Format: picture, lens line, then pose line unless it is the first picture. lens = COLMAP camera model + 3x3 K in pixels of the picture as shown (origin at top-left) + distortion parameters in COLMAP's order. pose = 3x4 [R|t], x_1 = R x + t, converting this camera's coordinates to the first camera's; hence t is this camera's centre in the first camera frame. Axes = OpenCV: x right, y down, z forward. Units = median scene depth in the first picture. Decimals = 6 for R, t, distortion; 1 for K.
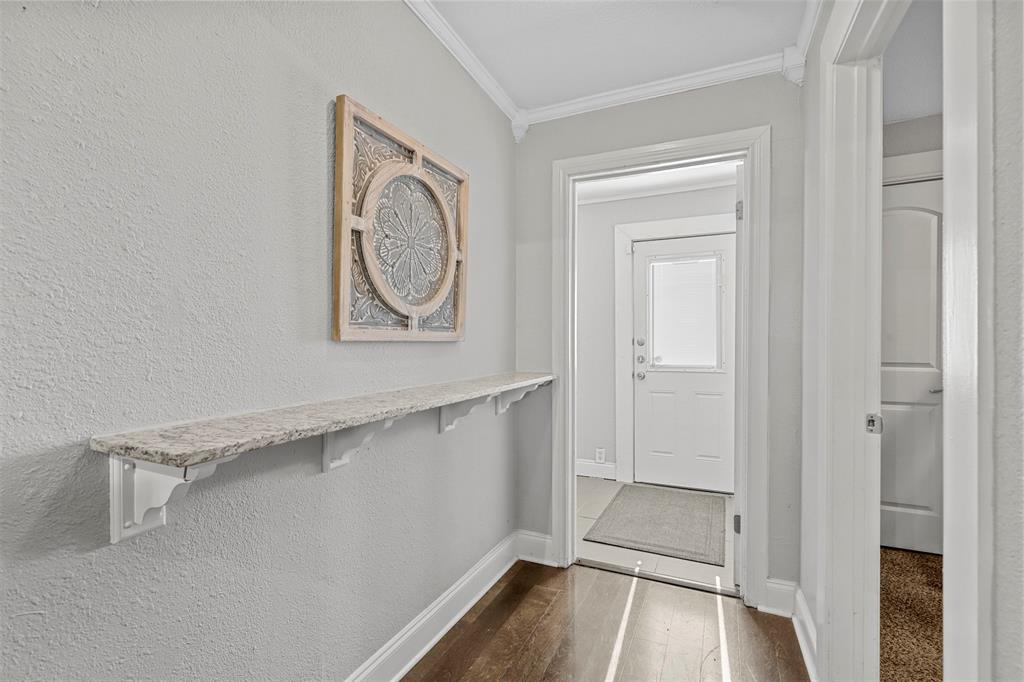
lens RADIAL K [[459.7, 0, 507.4], [0, 459.7, 339.2], [0, 0, 1]] dist [0.002047, -0.000172]
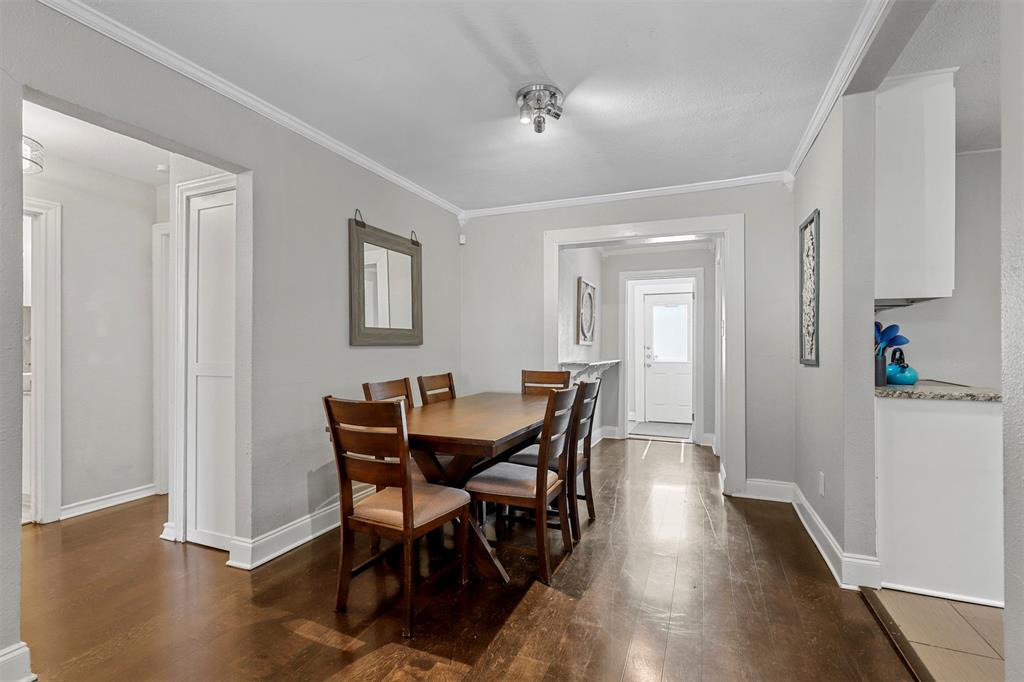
lens RADIAL K [[459.7, 0, 512.5], [0, 459.7, 345.0], [0, 0, 1]] dist [0.002047, -0.000172]
pose [[0.998920, 0.002275, 0.046417, -0.364101], [-0.001893, 0.999964, -0.008273, 0.013264], [-0.046434, 0.008176, 0.998888, -0.883428]]
